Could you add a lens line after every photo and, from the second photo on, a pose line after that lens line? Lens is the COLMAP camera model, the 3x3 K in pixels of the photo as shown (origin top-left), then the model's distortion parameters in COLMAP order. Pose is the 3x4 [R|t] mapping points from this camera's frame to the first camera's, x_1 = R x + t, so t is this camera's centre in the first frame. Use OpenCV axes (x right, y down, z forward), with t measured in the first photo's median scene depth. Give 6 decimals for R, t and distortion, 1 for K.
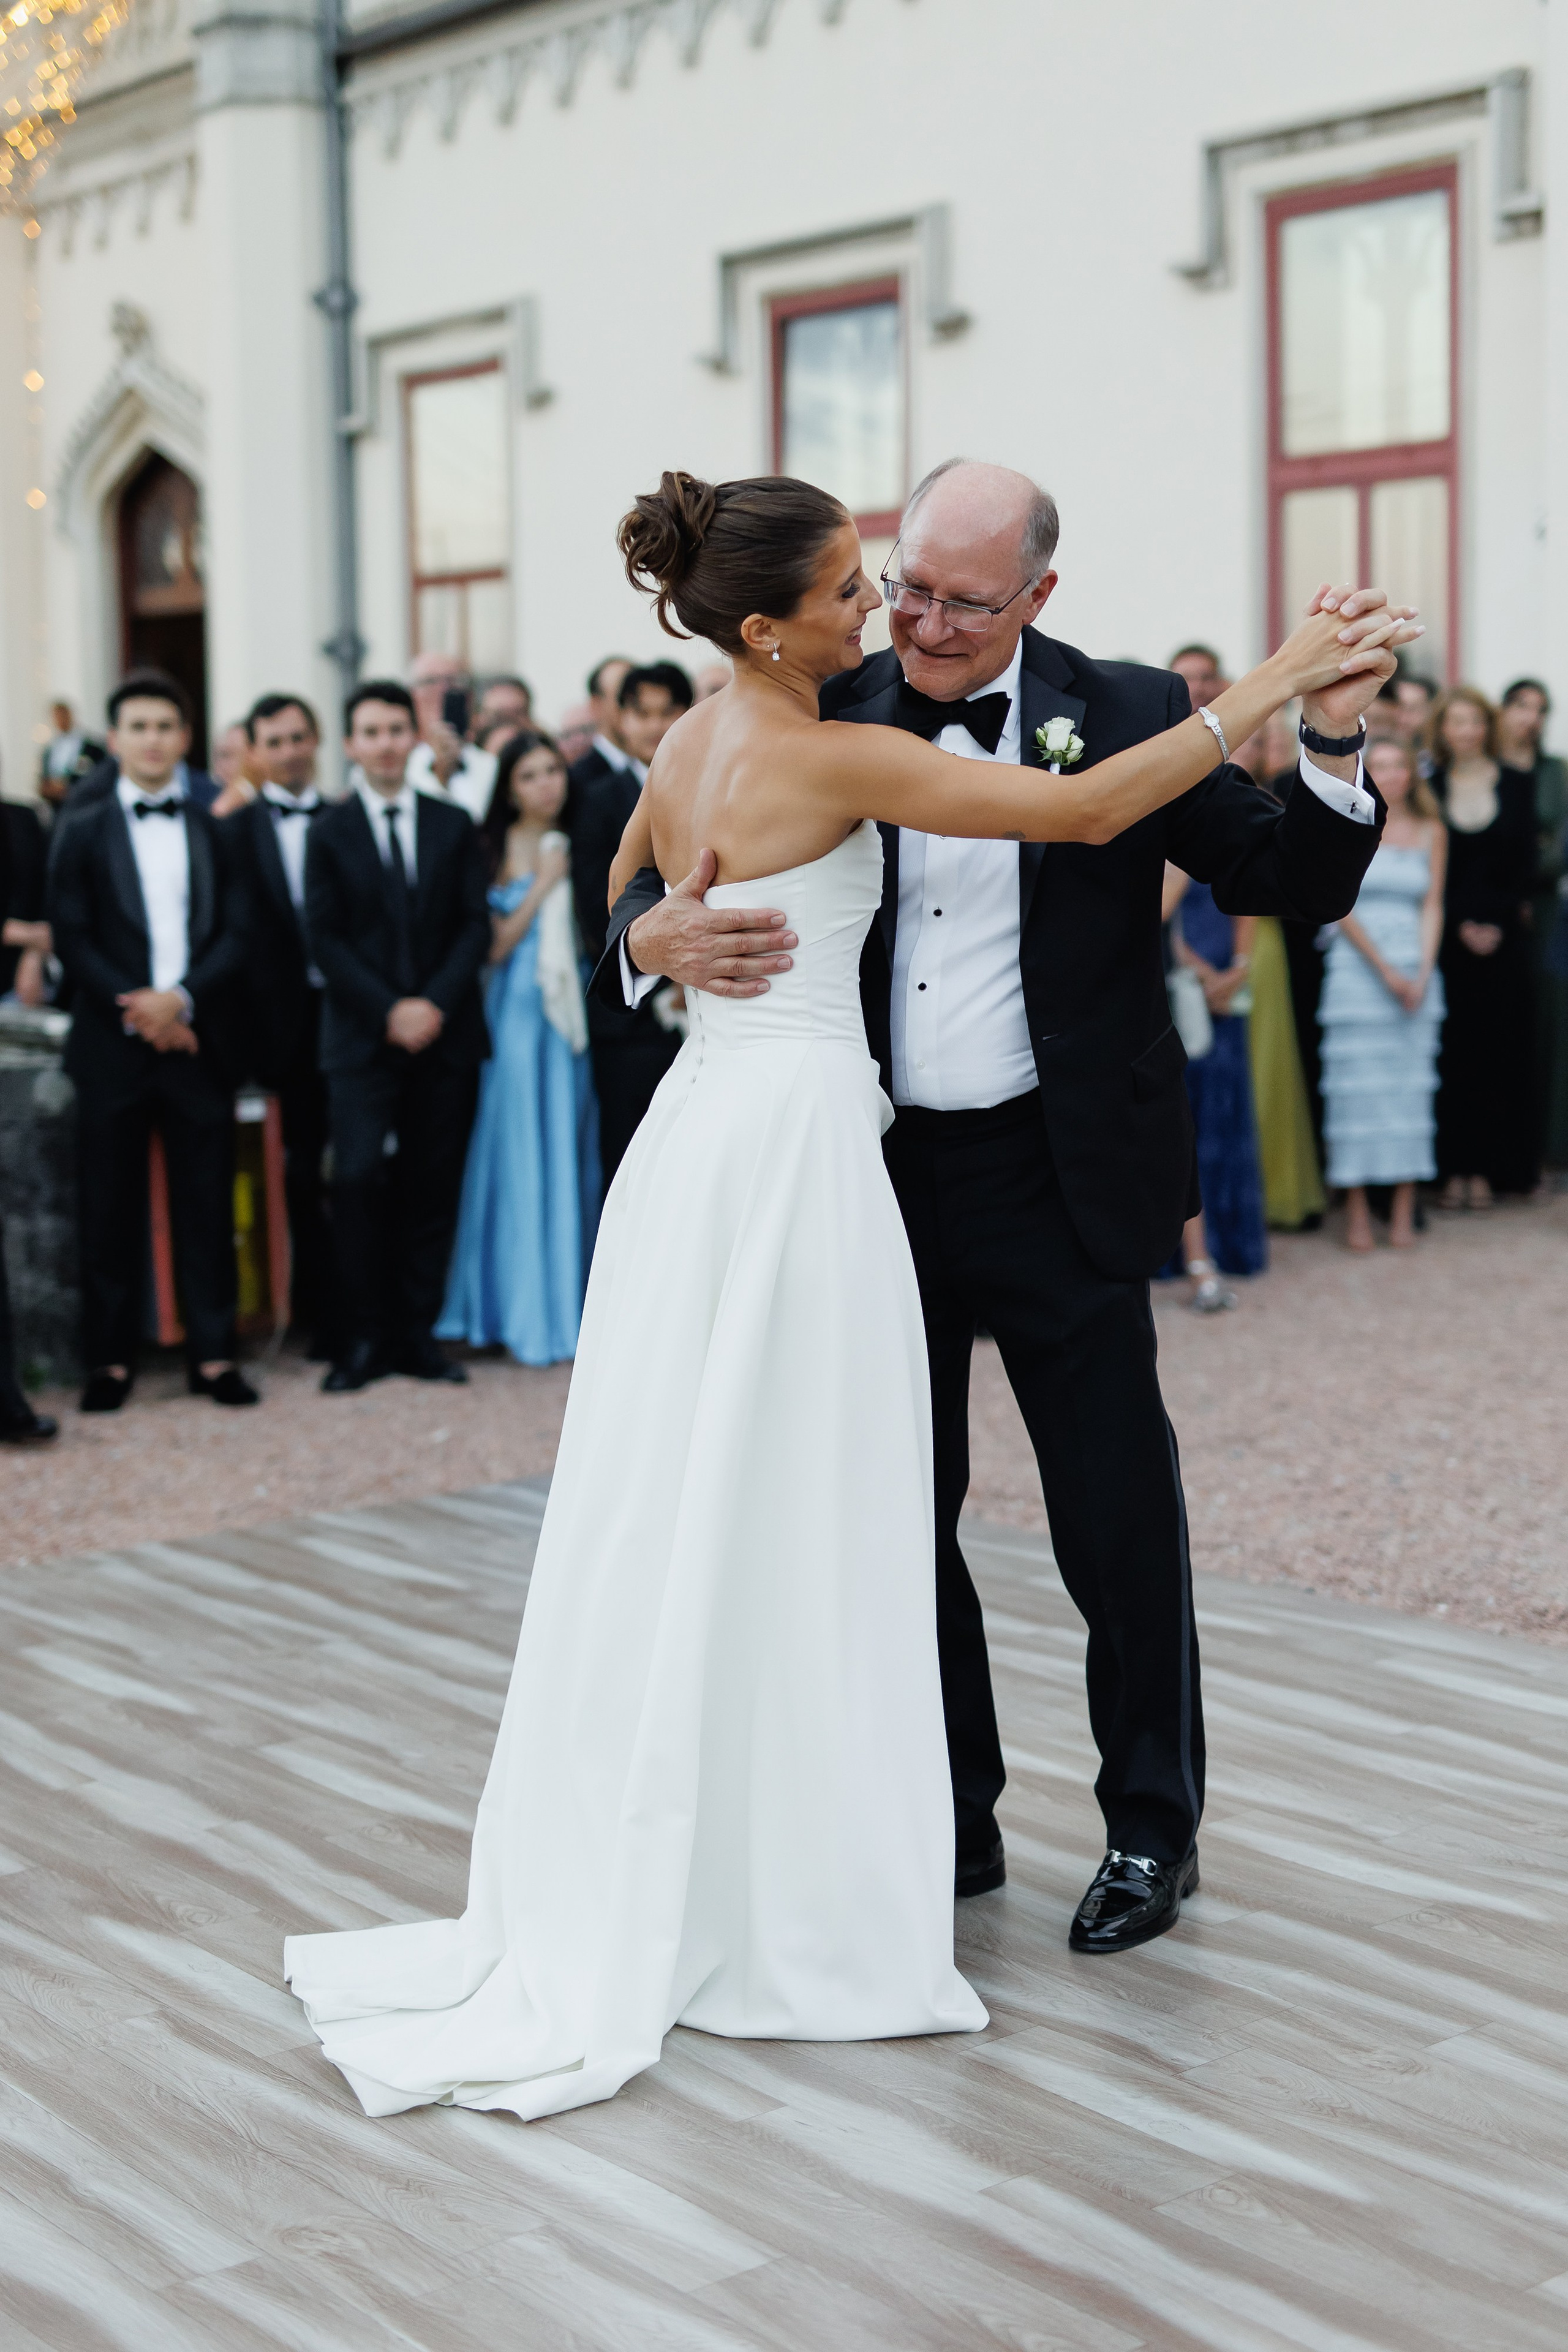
lens RADIAL K [[3636.8, 0, 819.7], [0, 3636.8, 1081.7], [0, 0, 1]] dist [0.030009, 0.000000]
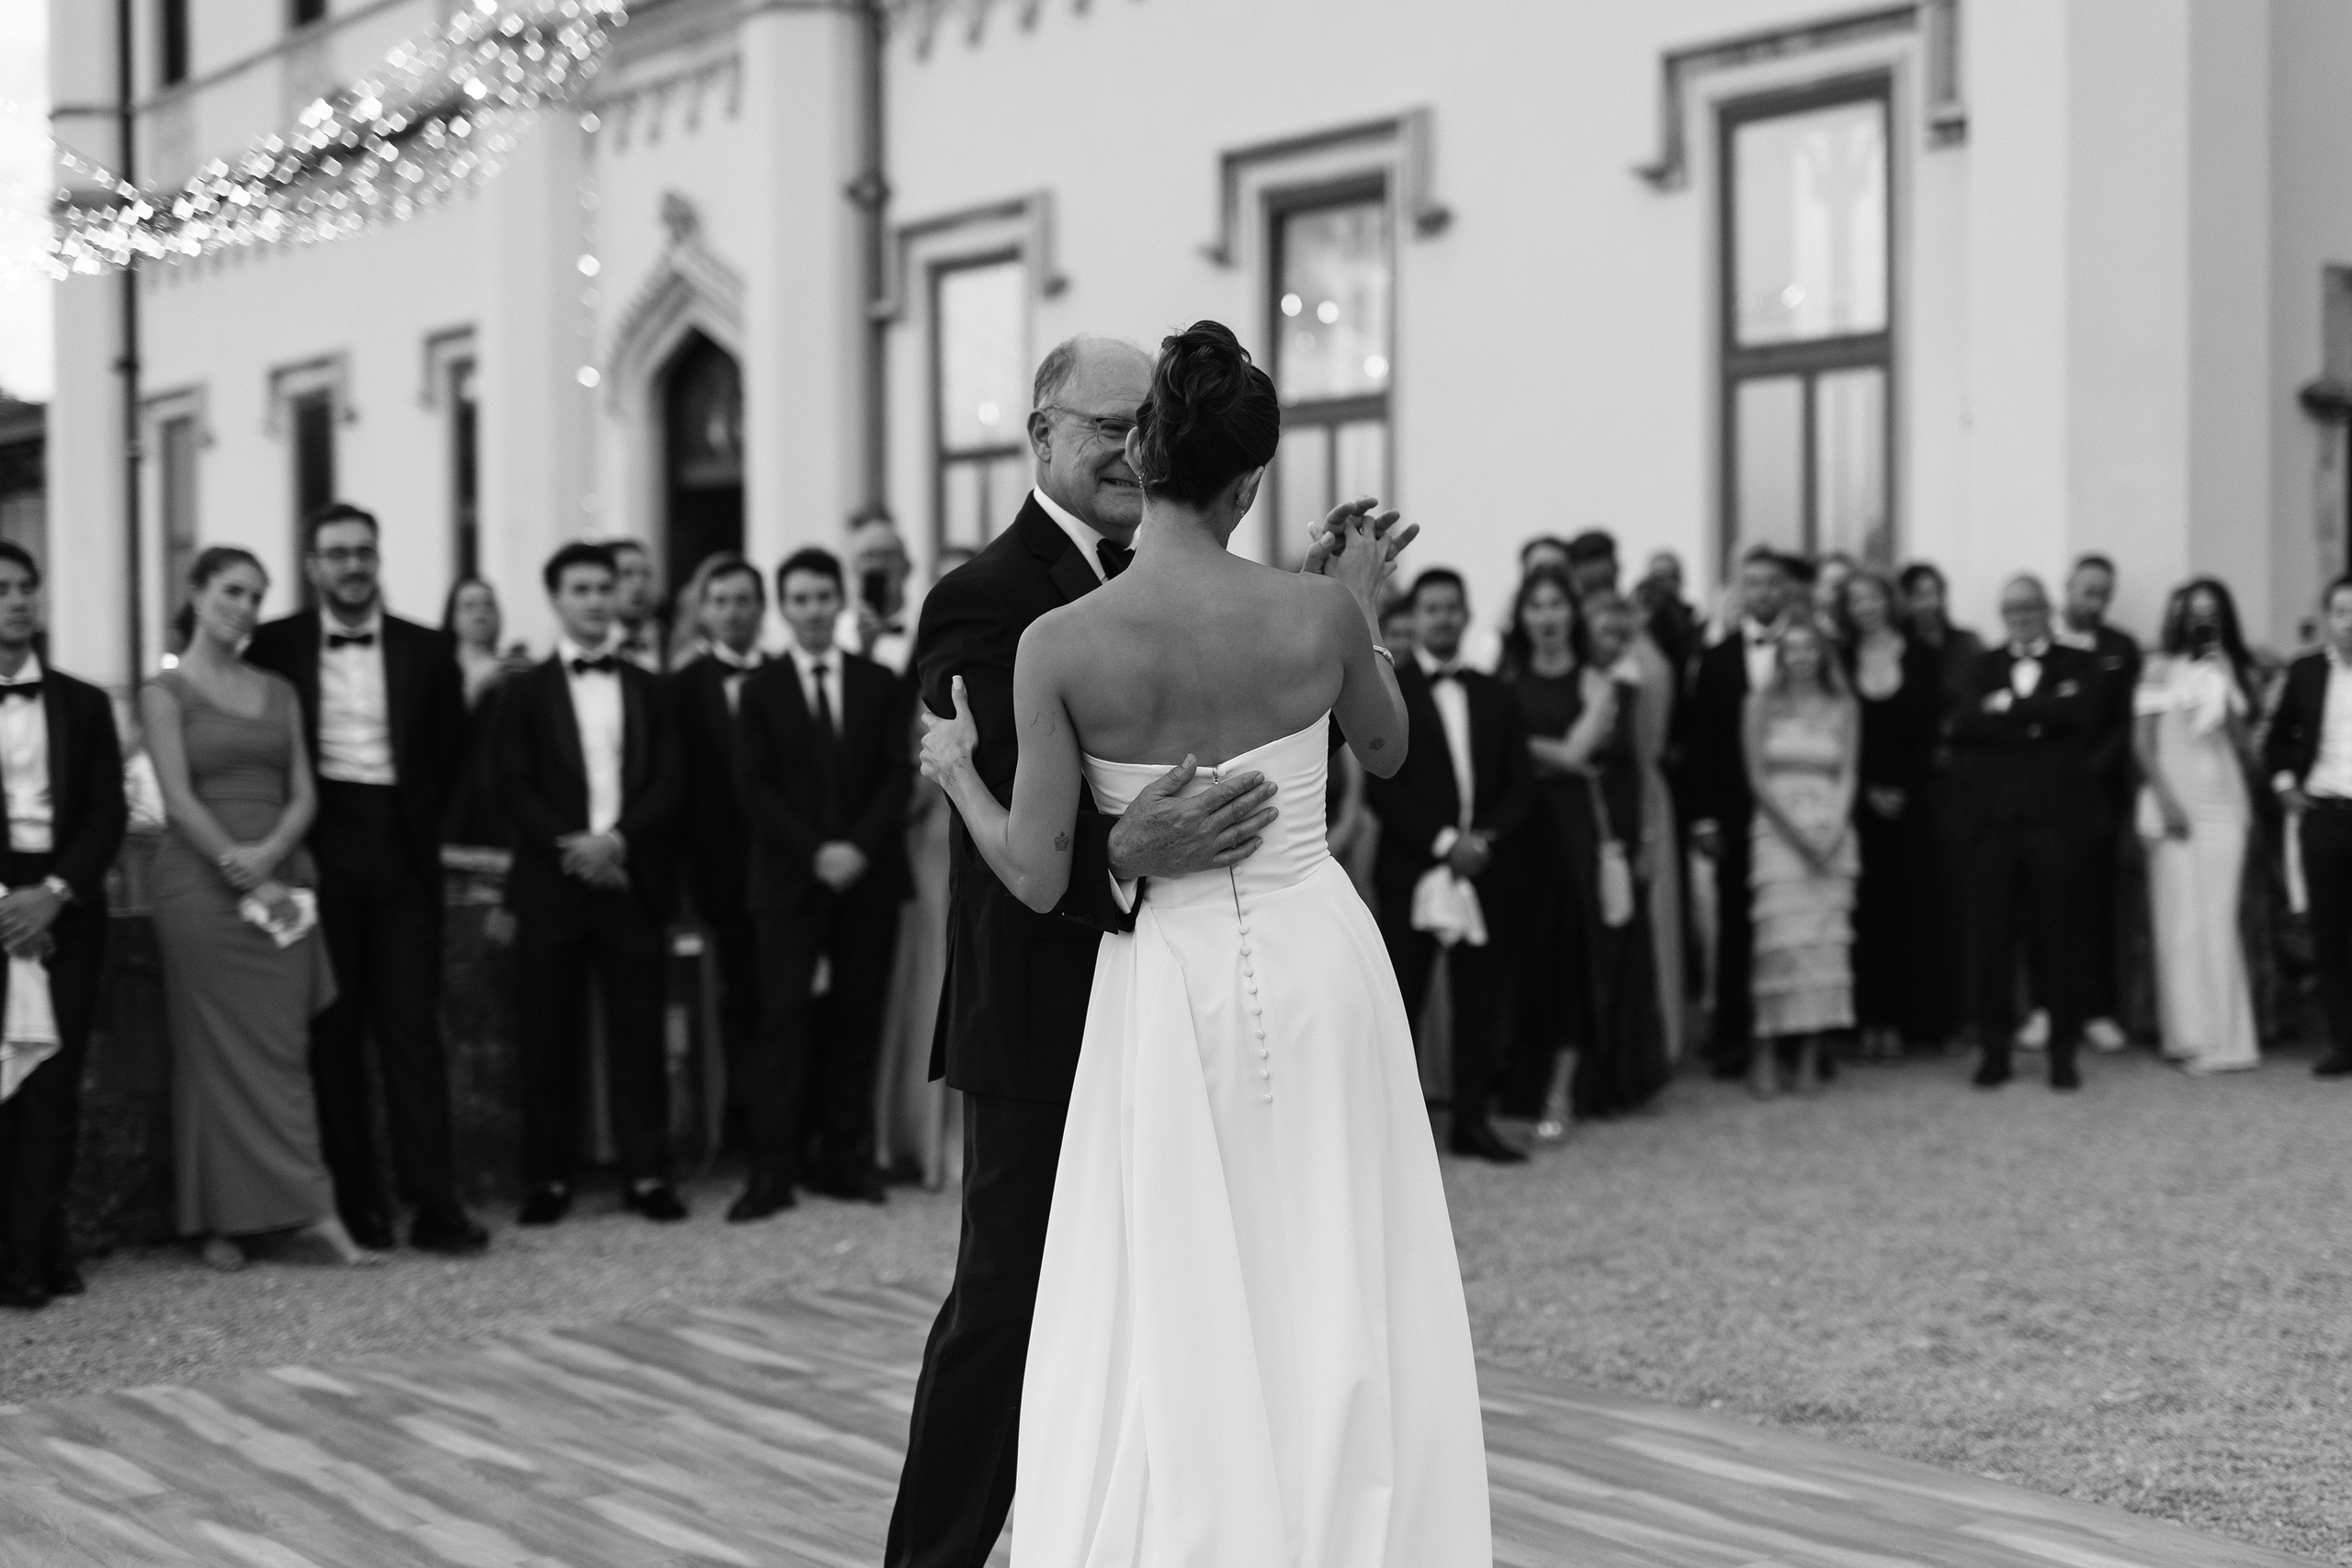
lens RADIAL K [[3596.7, 0, 1336.4], [0, 3596.7, 741.1], [0, 0, 1]] dist [0.023324, 0.000000]
pose [[0.999796, 0.008517, -0.018335, 0.051711], [-0.009573, 0.998253, -0.058304, 0.007315], [0.017806, 0.058468, 0.998130, -0.060318]]
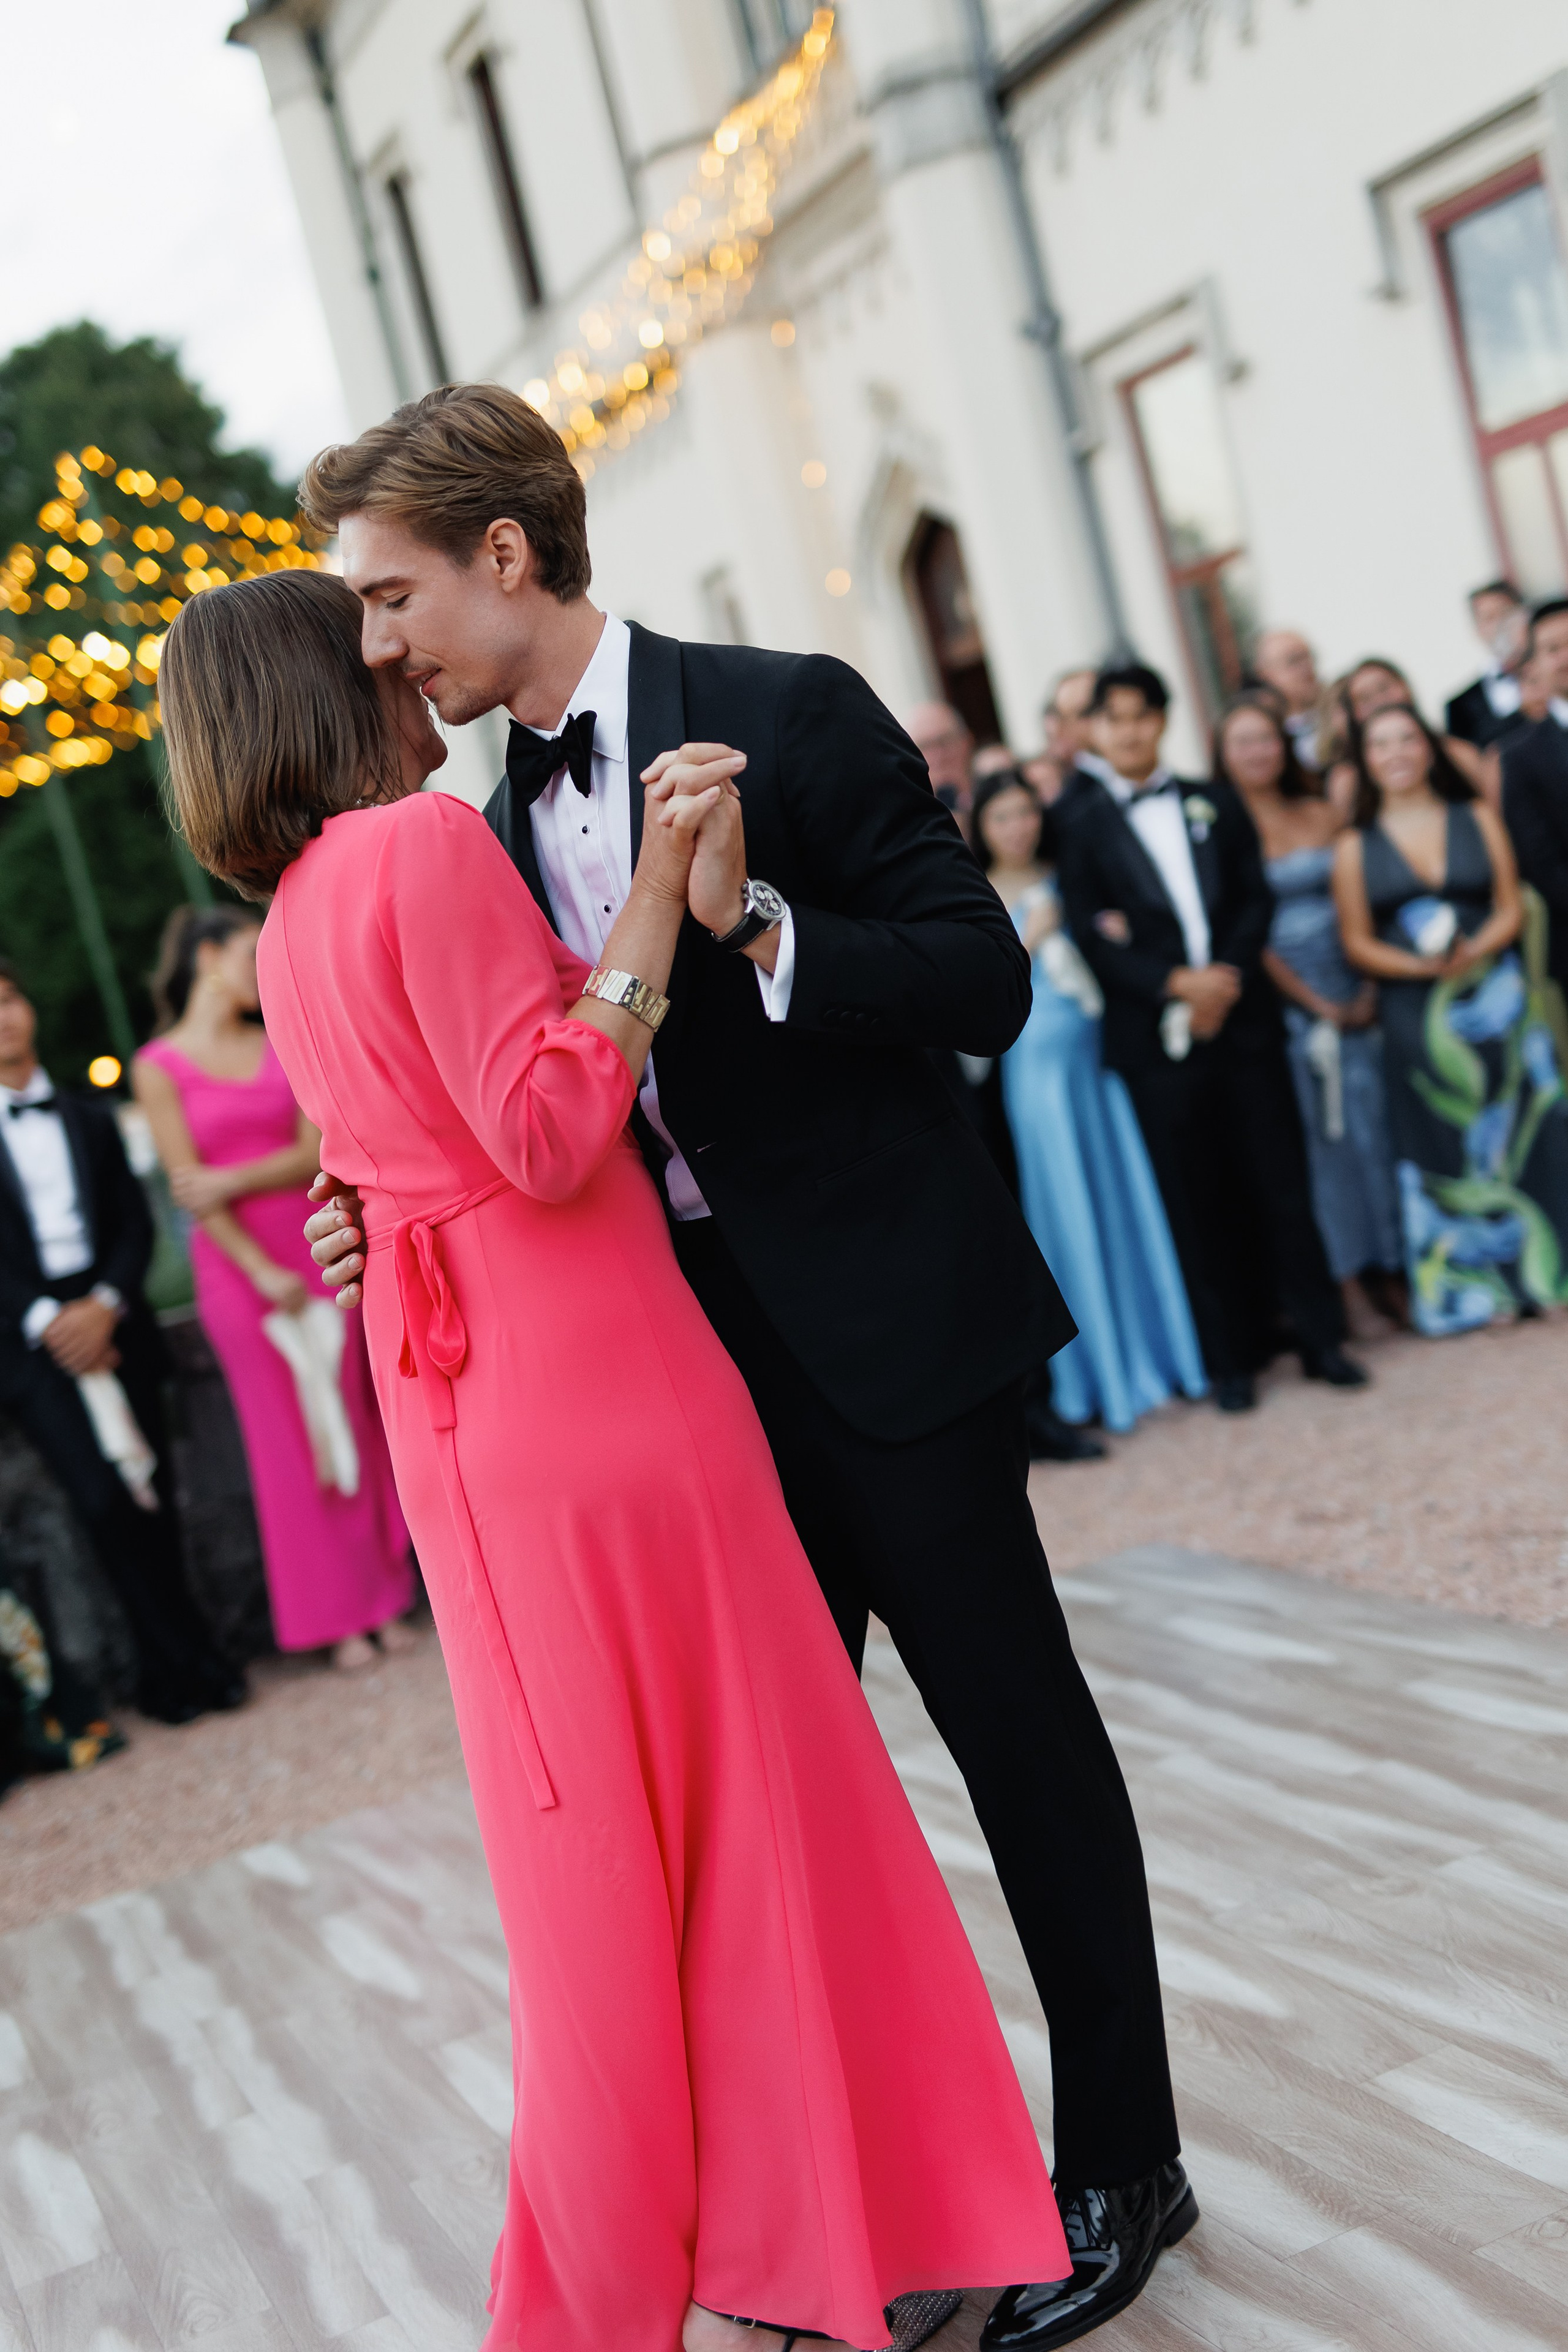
lens RADIAL K [[3391.1, 0, 721.5], [0, 3391.1, 1139.2], [0, 0, 1]] dist [-0.009854, 0.000000]
pose [[0.923186, -0.188558, -0.334923, 0.134931], [0.198932, 0.980008, -0.003397, -0.012908], [0.328868, -0.063491, 0.942239, 0.135291]]
